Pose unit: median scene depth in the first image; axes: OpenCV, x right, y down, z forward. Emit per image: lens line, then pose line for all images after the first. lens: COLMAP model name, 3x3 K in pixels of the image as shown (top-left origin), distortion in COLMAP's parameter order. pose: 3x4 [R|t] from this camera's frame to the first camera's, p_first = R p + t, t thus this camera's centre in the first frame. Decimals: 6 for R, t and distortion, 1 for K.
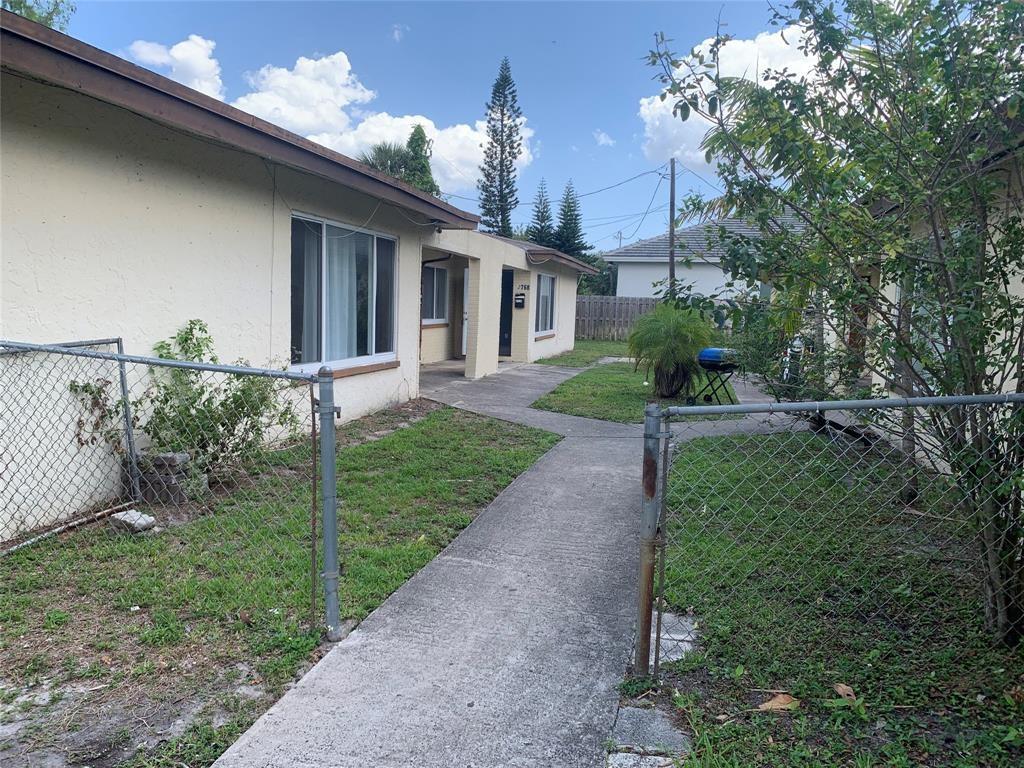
lens RADIAL K [[776.6, 0, 511.4], [0, 776.6, 385.1], [0, 0, 1]] dist [0.043841, -0.004805]
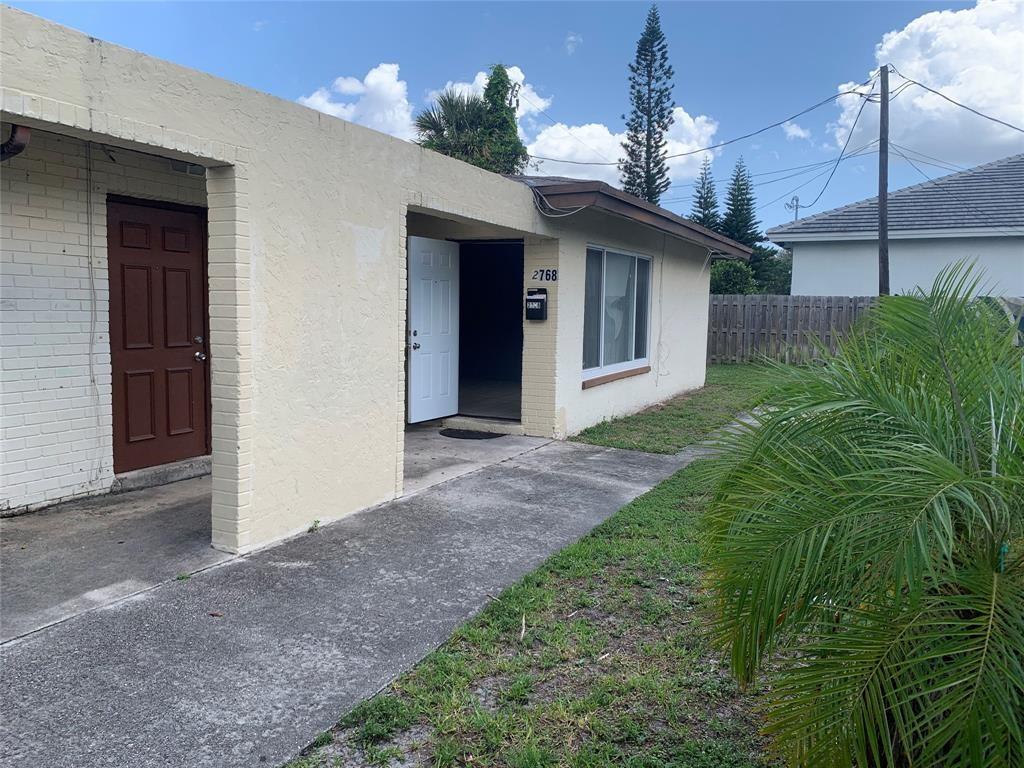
lens RADIAL K [[776.6, 0, 516.4], [0, 776.6, 366.7], [0, 0, 1]] dist [0.043841, -0.004805]
pose [[0.974706, -0.000856, -0.223491, 0.034826], [-0.006419, 0.999473, -0.031827, -0.019558], [0.223400, 0.032456, 0.974186, 0.189318]]
